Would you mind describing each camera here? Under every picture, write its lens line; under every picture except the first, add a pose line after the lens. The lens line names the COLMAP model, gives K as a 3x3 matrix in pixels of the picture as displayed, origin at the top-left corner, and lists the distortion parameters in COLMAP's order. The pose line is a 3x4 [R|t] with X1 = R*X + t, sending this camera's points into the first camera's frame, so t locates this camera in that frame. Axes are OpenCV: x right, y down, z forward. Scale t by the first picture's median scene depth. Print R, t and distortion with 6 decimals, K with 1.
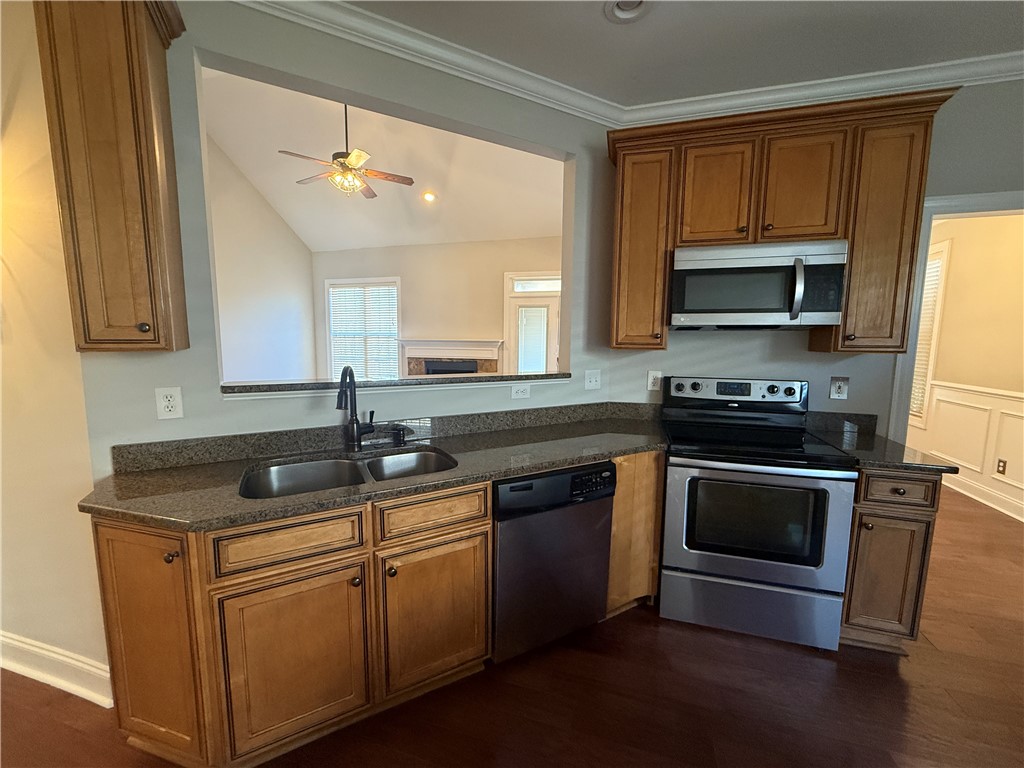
lens RADIAL K [[409.7, 0, 512.0], [0, 409.7, 384.0], [0, 0, 1]] dist [0.000765, 0.000116]
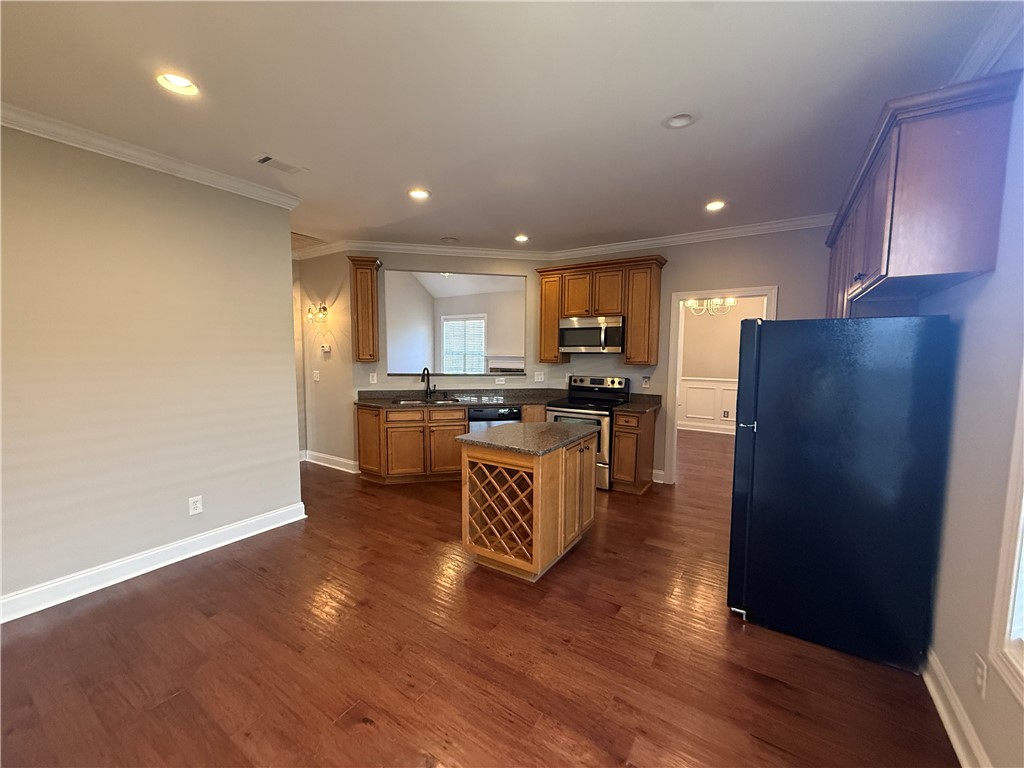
lens RADIAL K [[409.7, 0, 512.0], [0, 409.7, 384.0], [0, 0, 1]] dist [0.000765, 0.000116]
pose [[0.958056, 0.021601, -0.285765, 0.745981], [-0.031319, 0.999075, -0.029480, 0.101878], [0.284864, 0.037193, 0.957846, -1.173094]]
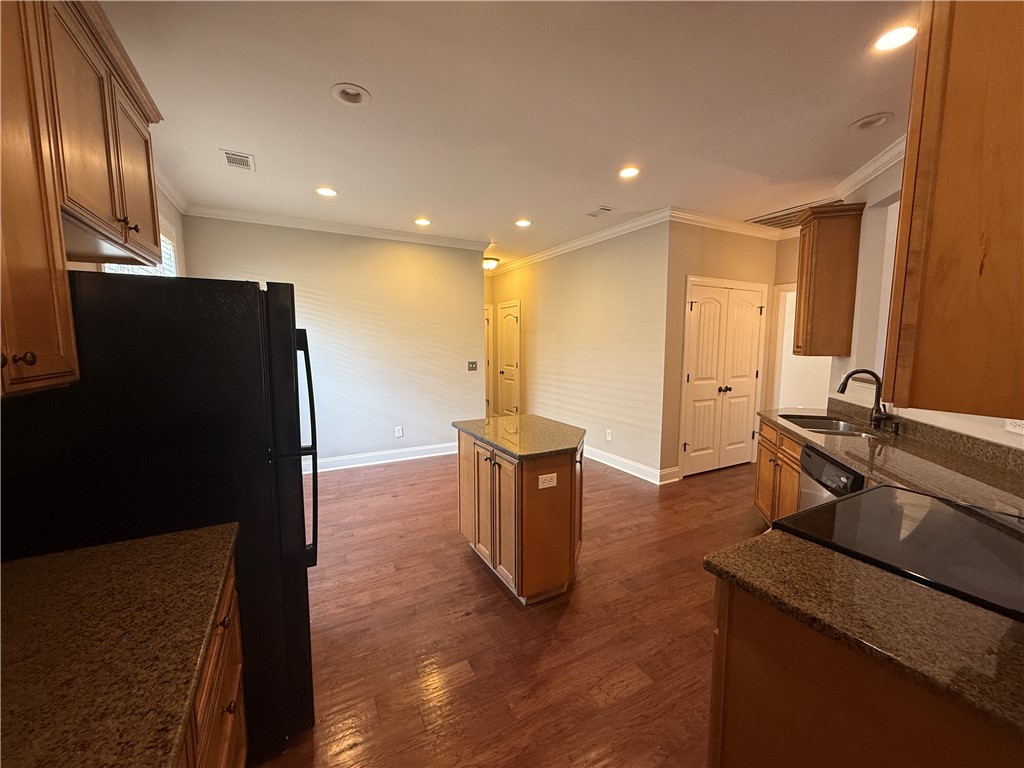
lens RADIAL K [[409.7, 0, 512.0], [0, 409.7, 384.0], [0, 0, 1]] dist [0.000765, 0.000116]
pose [[-0.708674, 0.063194, -0.702700, 1.272546], [-0.087112, 0.980523, 0.176031, -0.115185], [0.700138, 0.185962, -0.689366, 0.848279]]
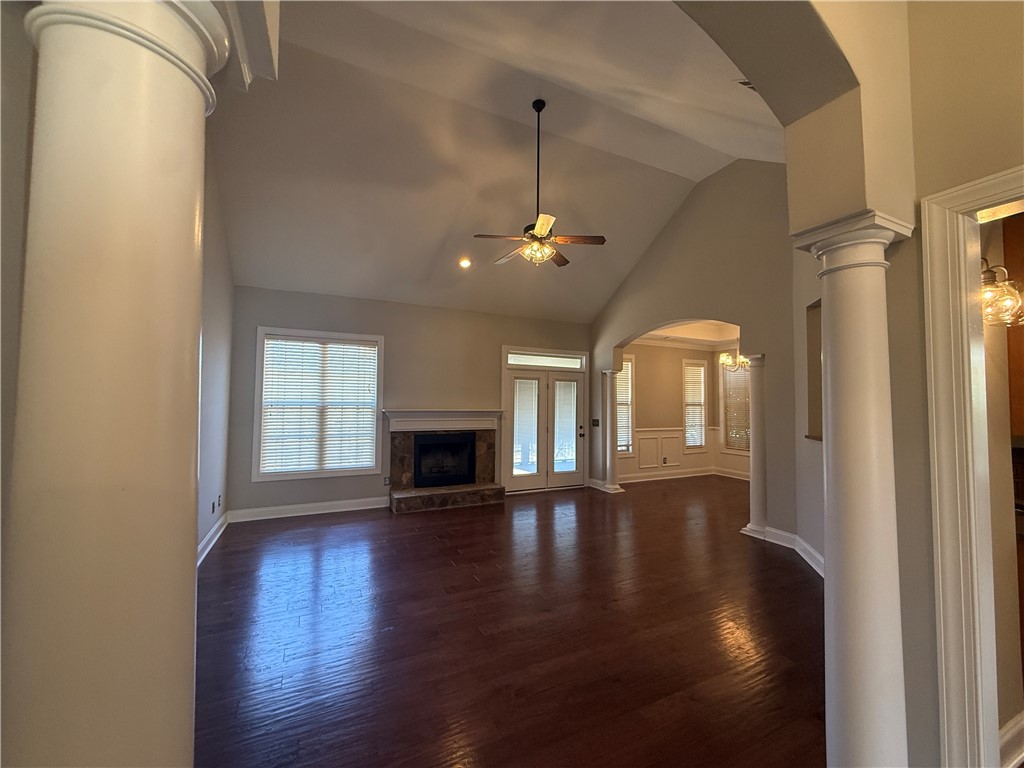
lens RADIAL K [[409.7, 0, 512.0], [0, 409.7, 384.0], [0, 0, 1]] dist [0.000765, 0.000116]
pose [[0.738749, 0.029930, 0.673316, -1.979646], [0.075130, 0.989130, -0.126399, -0.118217], [-0.669781, 0.143963, 0.728470, 0.695891]]
